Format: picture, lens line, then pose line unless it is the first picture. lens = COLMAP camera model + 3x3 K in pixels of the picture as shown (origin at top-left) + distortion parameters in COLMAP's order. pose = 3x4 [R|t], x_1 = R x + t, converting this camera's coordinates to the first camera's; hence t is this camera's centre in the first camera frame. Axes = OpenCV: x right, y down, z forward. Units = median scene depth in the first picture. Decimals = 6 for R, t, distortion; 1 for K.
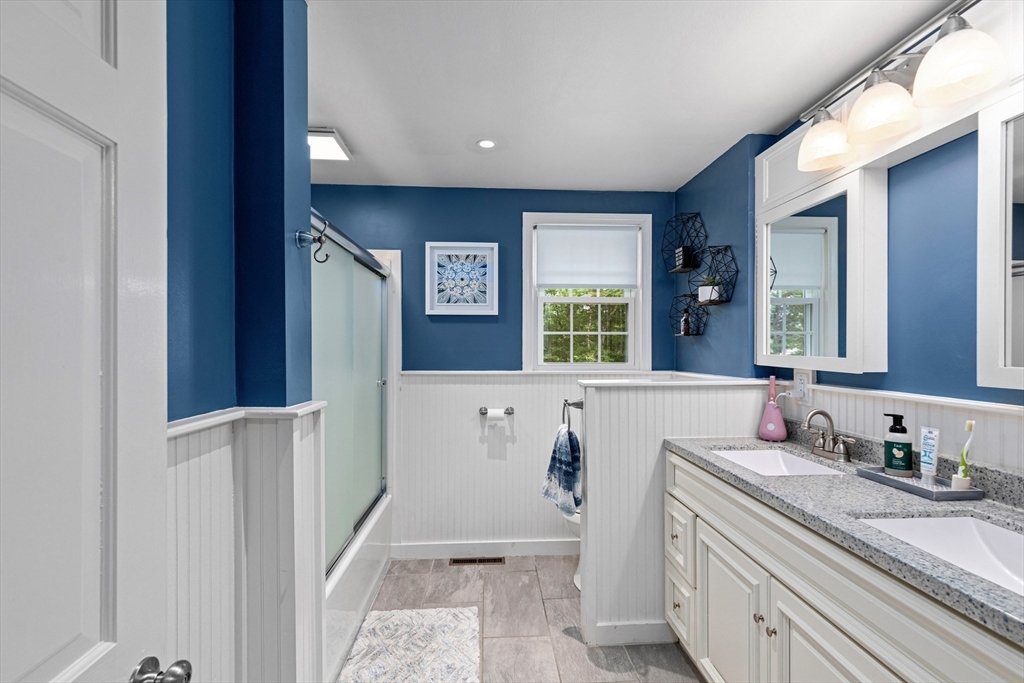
lens RADIAL K [[464.4, 0, 510.4], [0, 464.4, 343.9], [0, 0, 1]] dist [0.005843, -0.001558]
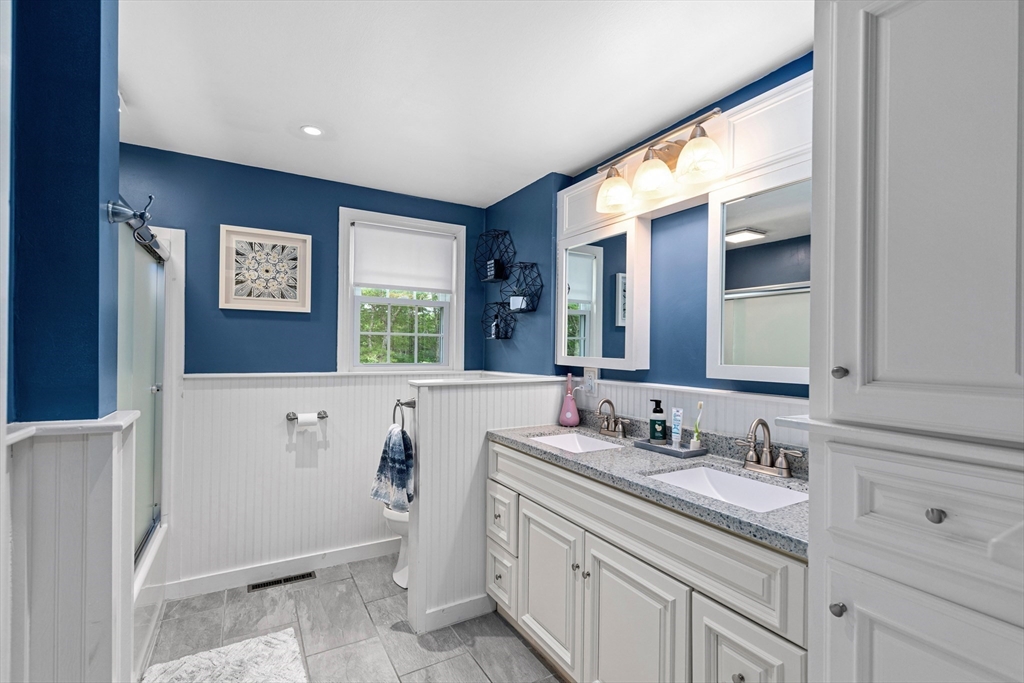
lens RADIAL K [[464.4, 0, 510.4], [0, 464.4, 343.9], [0, 0, 1]] dist [0.005843, -0.001558]
pose [[0.894514, 0.015254, 0.446779, -0.116008], [-0.014343, 0.999882, -0.005422, -0.000149], [-0.446809, -0.001558, 0.894628, -0.022757]]
